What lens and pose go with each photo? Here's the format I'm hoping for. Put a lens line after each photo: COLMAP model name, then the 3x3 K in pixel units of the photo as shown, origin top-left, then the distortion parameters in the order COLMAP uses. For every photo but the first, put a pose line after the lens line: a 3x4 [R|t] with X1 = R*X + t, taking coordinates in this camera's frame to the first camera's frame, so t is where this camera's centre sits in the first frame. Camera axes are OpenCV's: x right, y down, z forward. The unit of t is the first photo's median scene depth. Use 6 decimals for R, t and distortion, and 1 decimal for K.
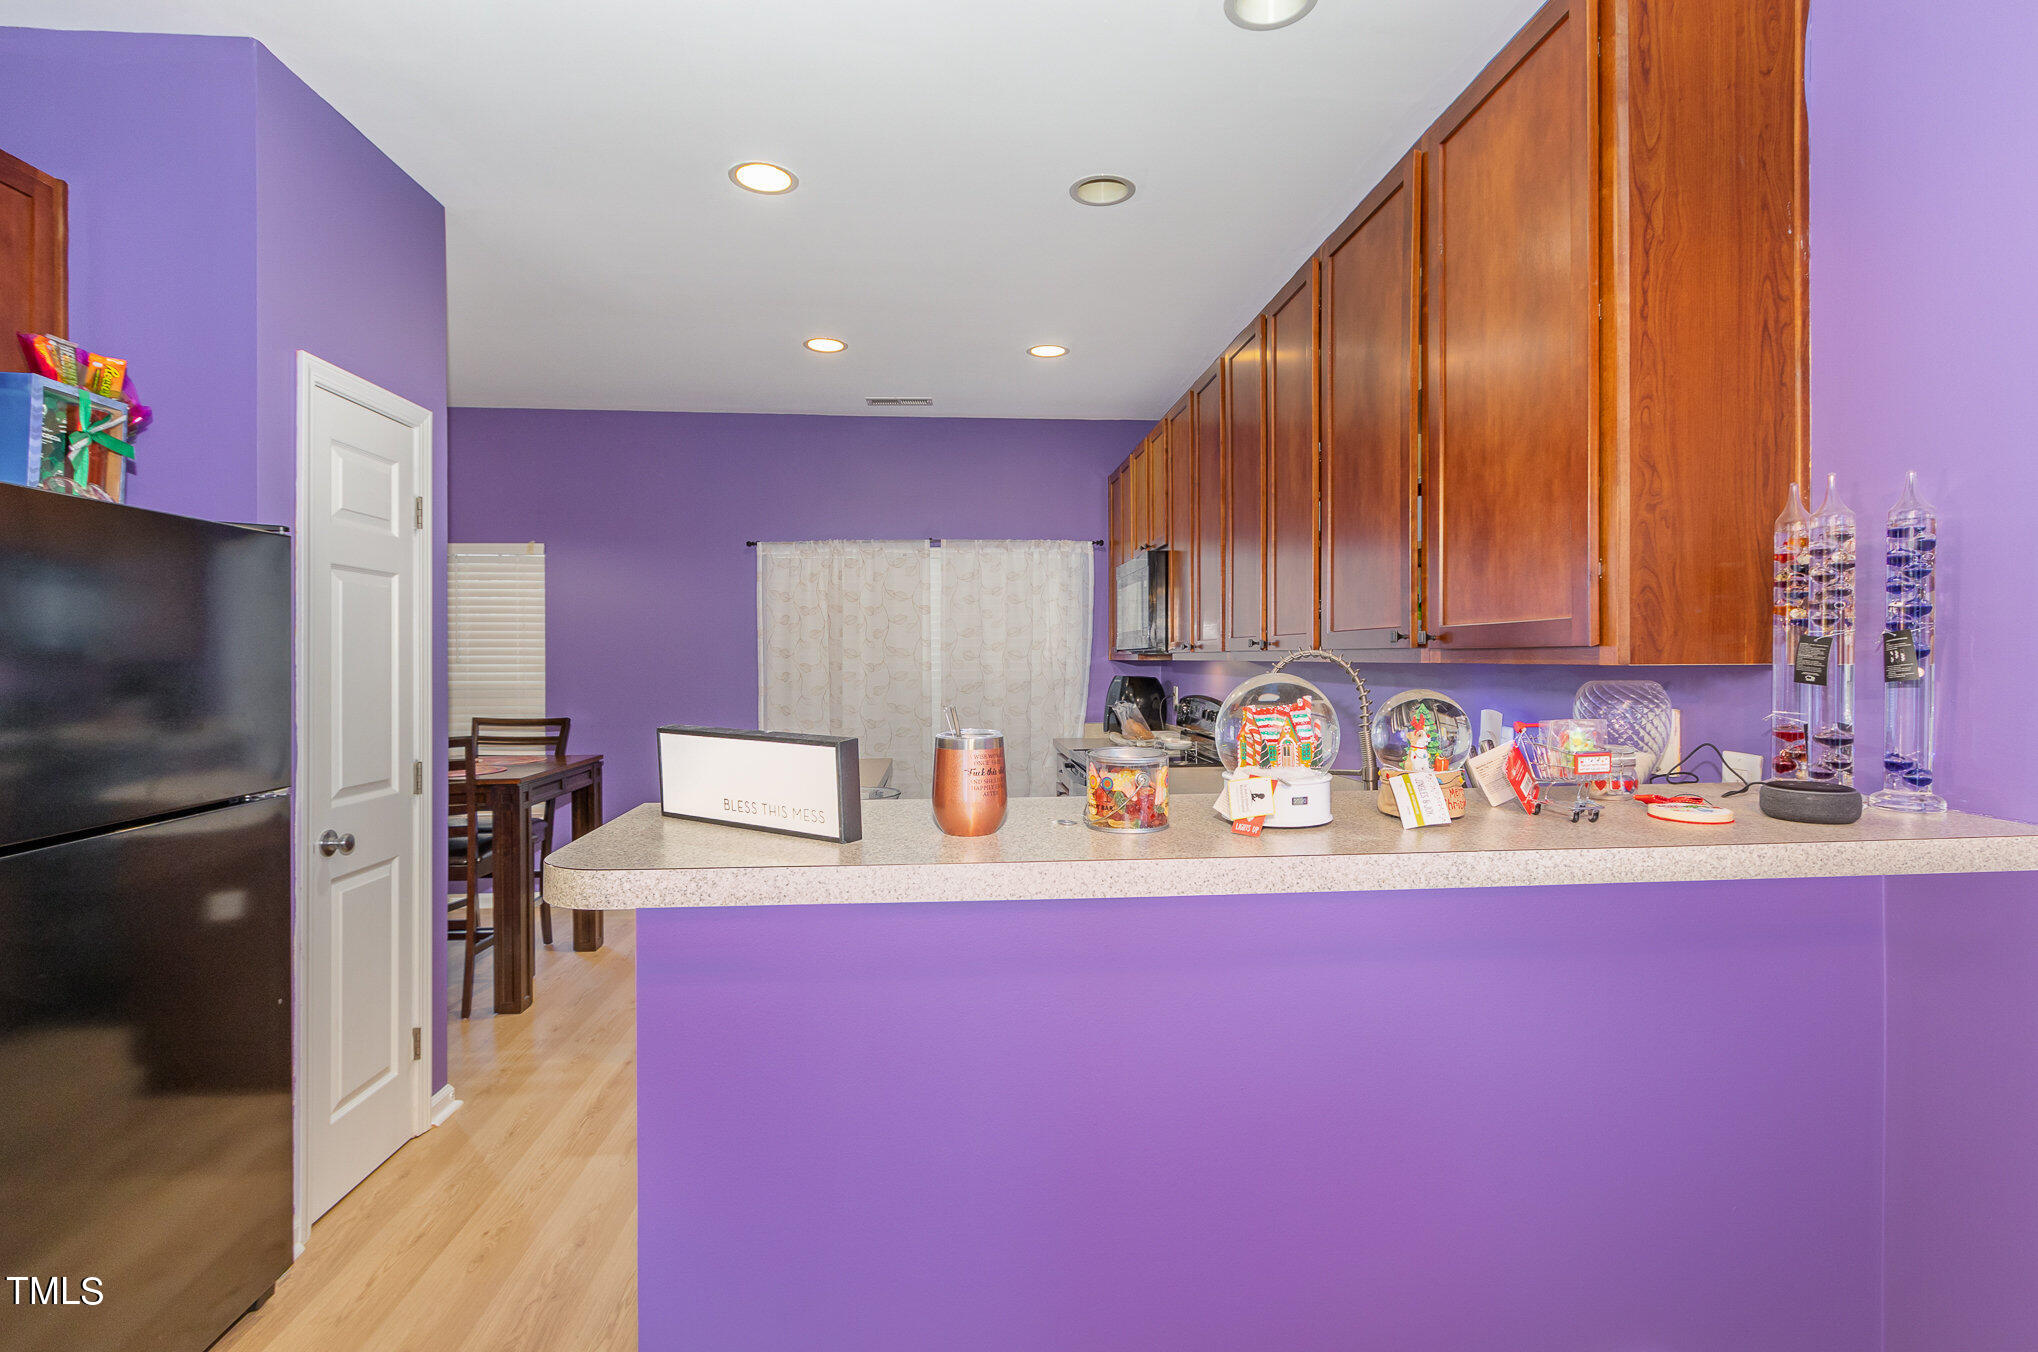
lens RADIAL K [[959.1, 0, 1022.6], [0, 959.1, 664.2], [0, 0, 1]] dist [-0.001663, 0.000056]
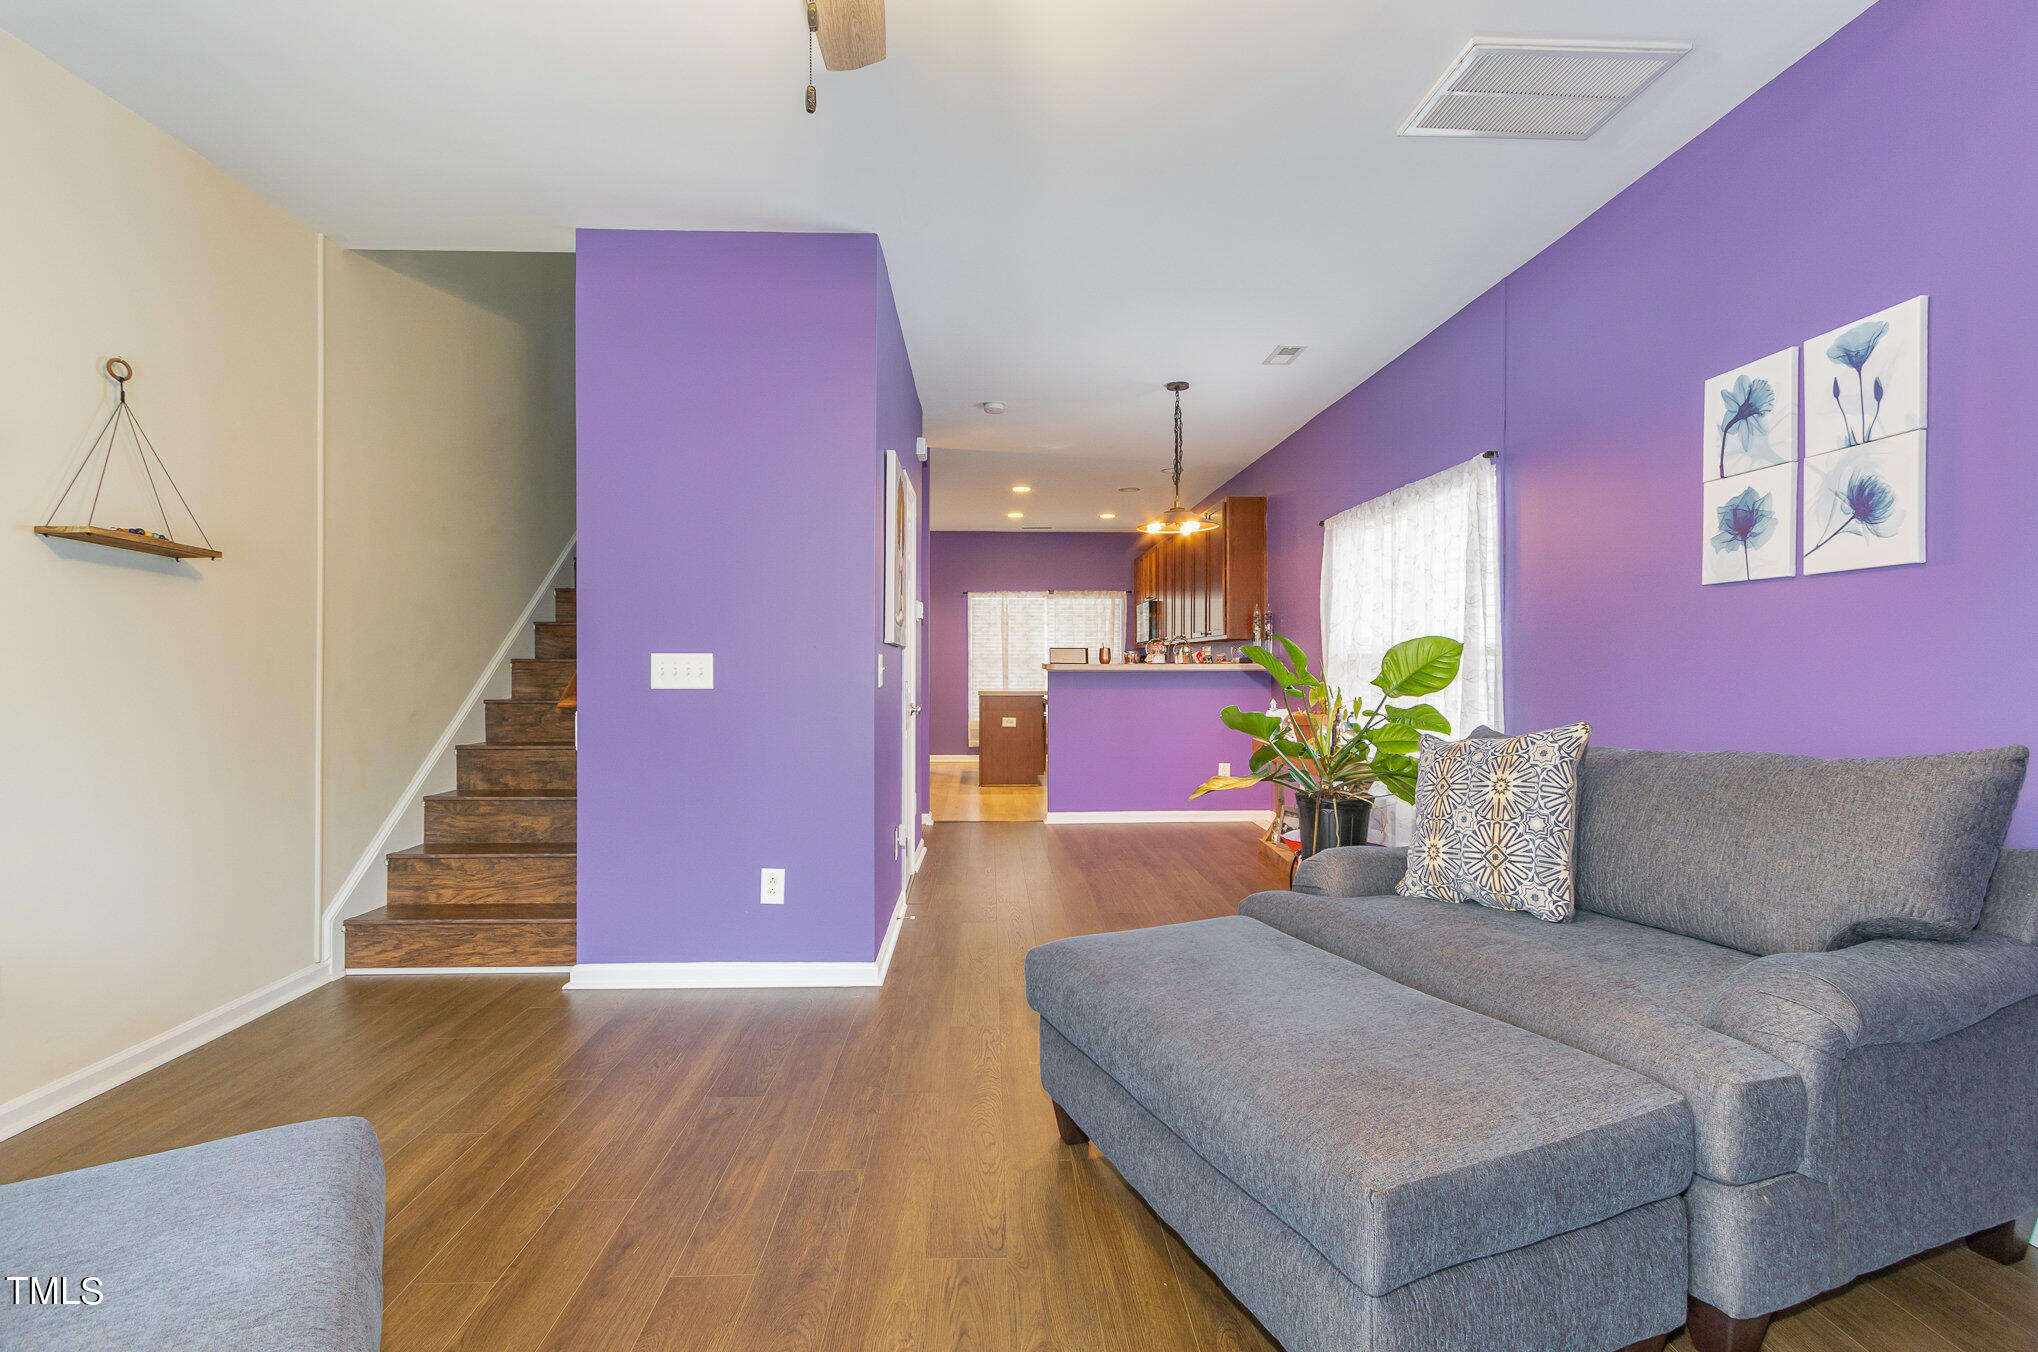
lens RADIAL K [[959.1, 0, 1022.6], [0, 959.1, 664.2], [0, 0, 1]] dist [-0.001663, 0.000056]
pose [[0.999266, 0.000963, -0.038297, -0.074344], [-0.001279, 0.999965, -0.008219, 0.049218], [0.038288, 0.008262, 0.999233, -1.120635]]
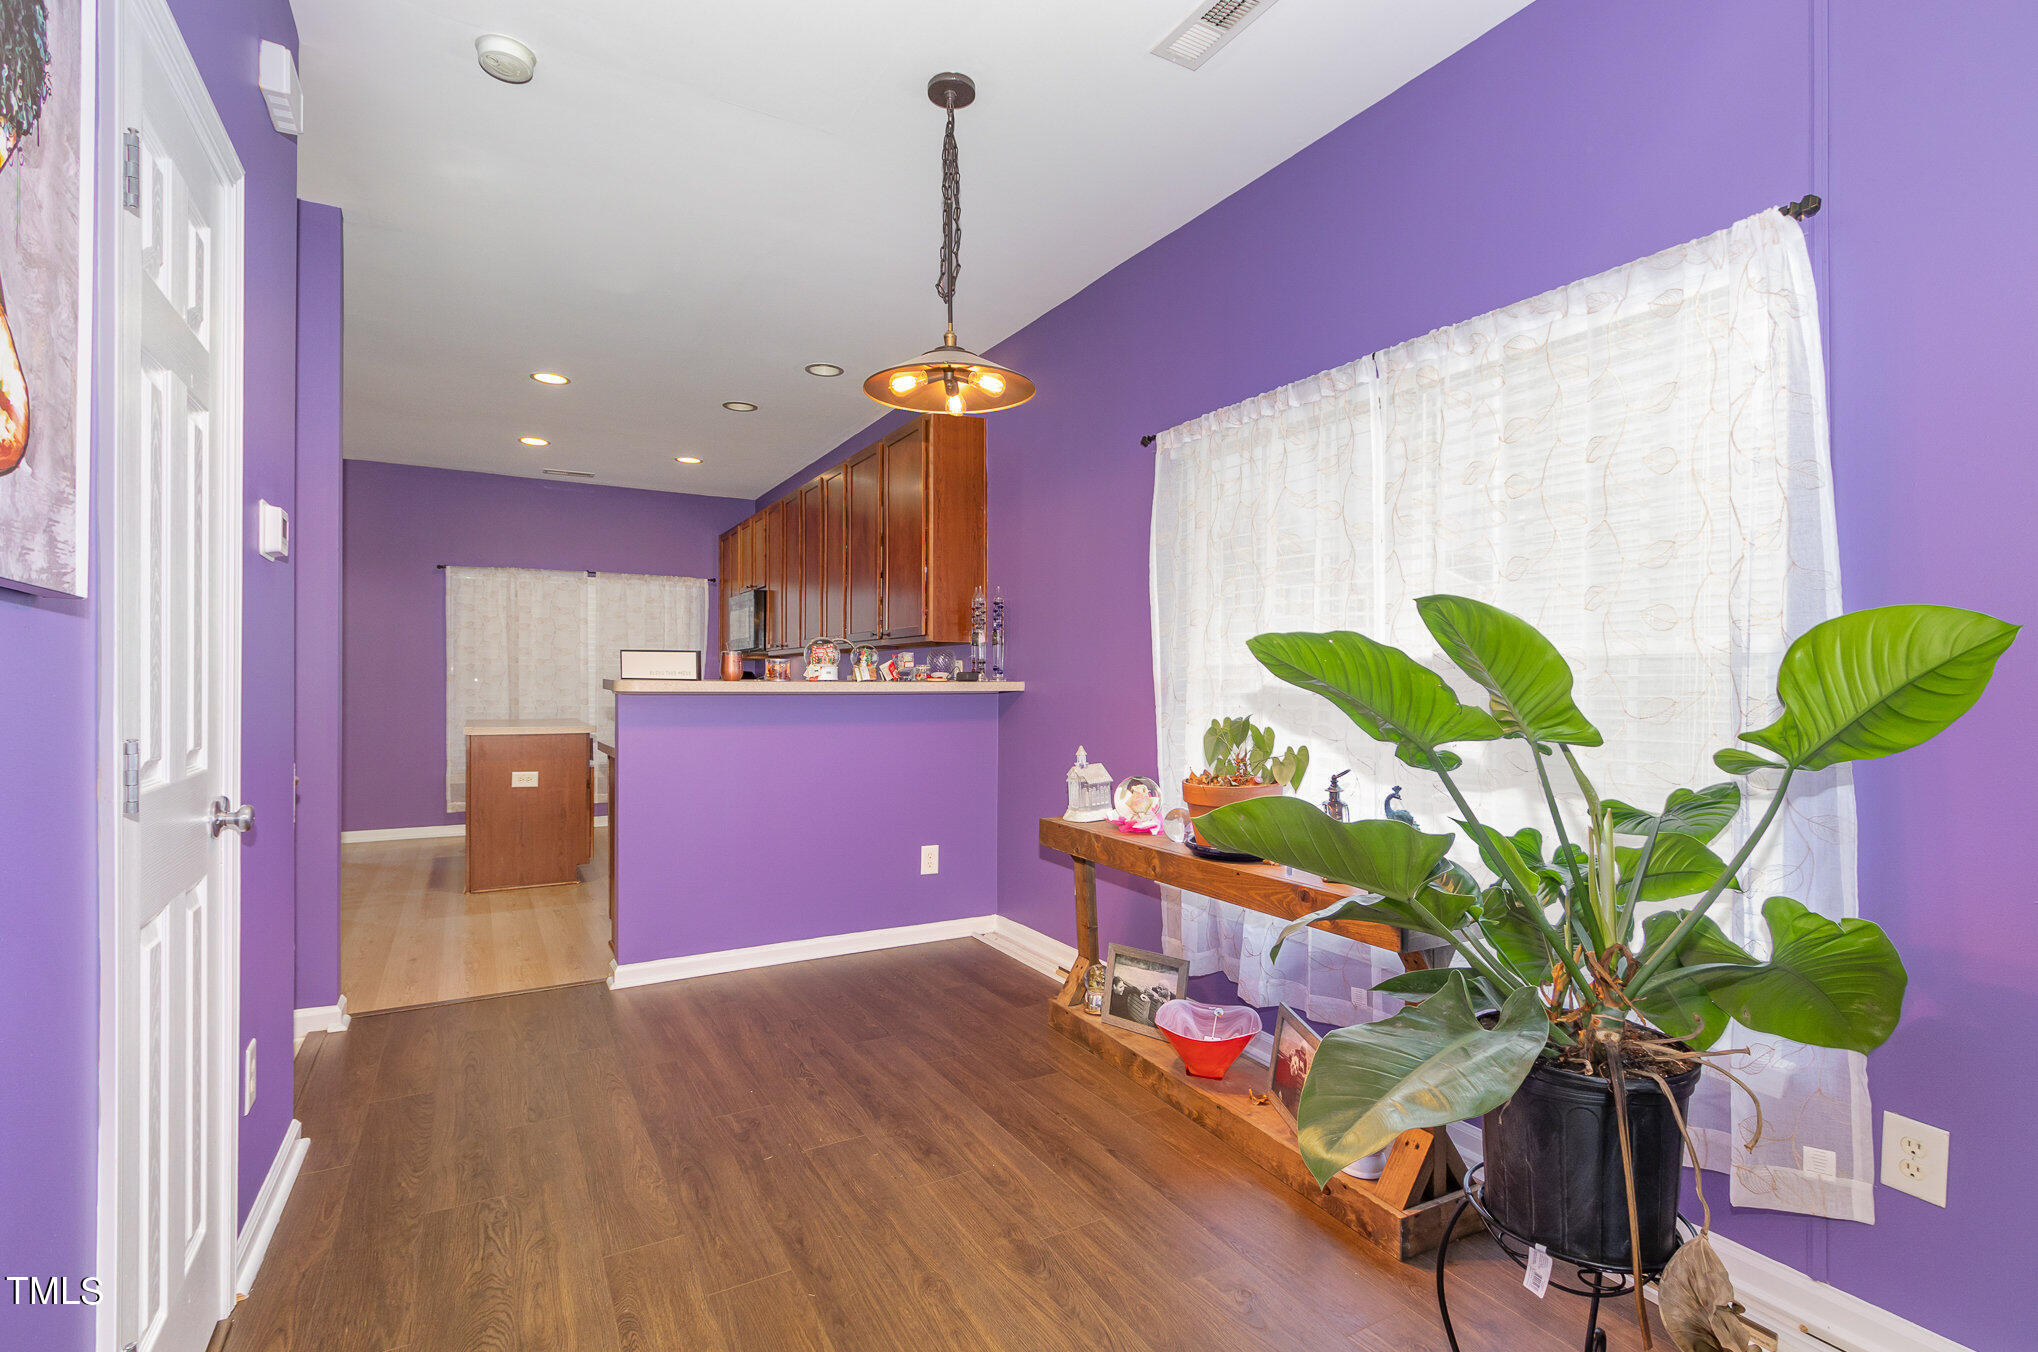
lens RADIAL K [[941.8, 0, 1018.6], [0, 941.8, 690.1], [0, 0, 1]] dist [0.001903, 0.000141]
pose [[0.902378, 0.003127, 0.430933, -0.122864], [-0.002251, 0.999994, -0.002544, 0.046404], [-0.430939, 0.001325, 0.902380, -0.522161]]
